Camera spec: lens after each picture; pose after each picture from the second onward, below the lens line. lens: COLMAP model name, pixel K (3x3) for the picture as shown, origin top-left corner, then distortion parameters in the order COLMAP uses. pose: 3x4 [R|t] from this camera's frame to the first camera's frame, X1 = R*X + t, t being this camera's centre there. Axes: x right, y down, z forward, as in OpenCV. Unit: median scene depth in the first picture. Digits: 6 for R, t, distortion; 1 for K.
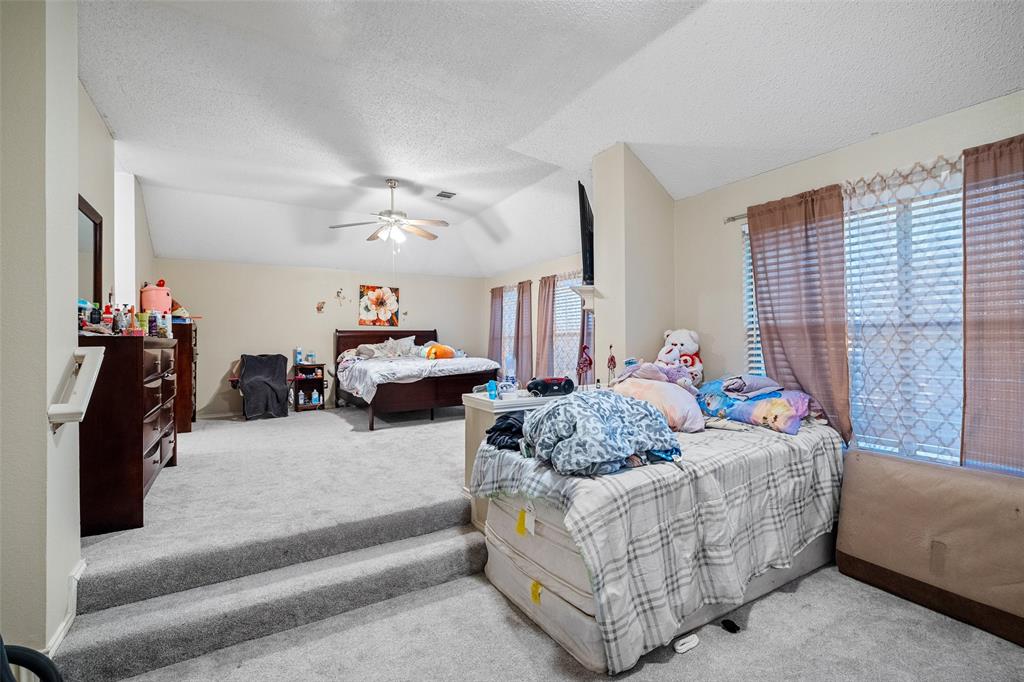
lens RADIAL K [[464.5, 0, 510.2], [0, 464.5, 338.9], [0, 0, 1]] dist [-0.001276, 0.000288]
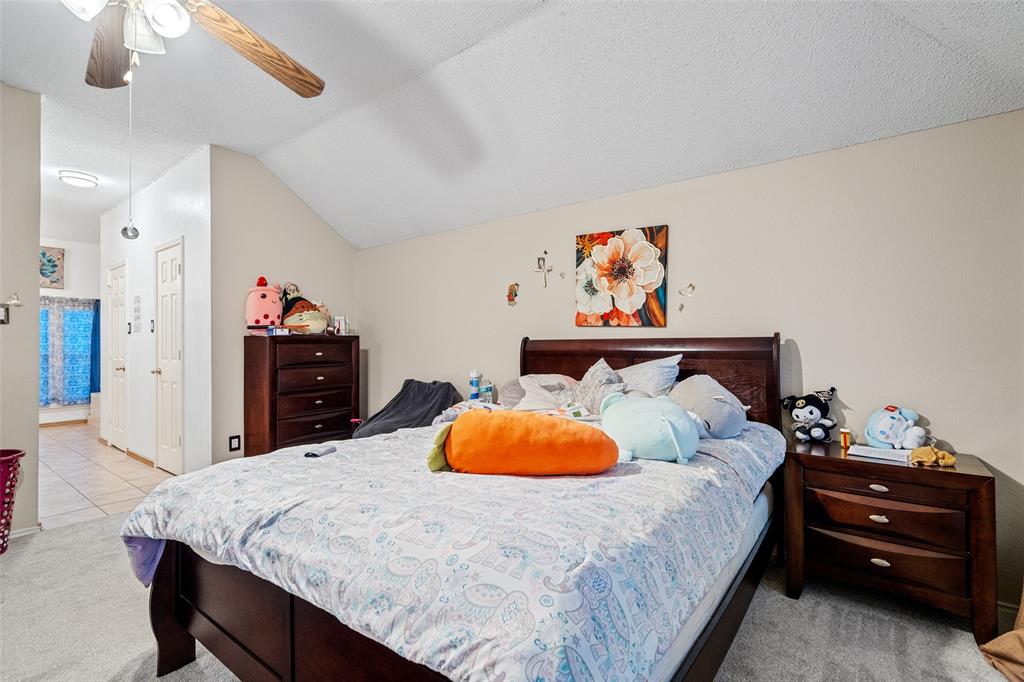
lens RADIAL K [[464.5, 0, 510.6], [0, 464.5, 335.9], [0, 0, 1]] dist [-0.001276, 0.000288]
pose [[0.340676, 0.007736, -0.940149, 0.071482], [-0.004676, 0.999968, 0.006534, -0.022778], [0.940169, 0.002171, 0.340701, 0.778788]]
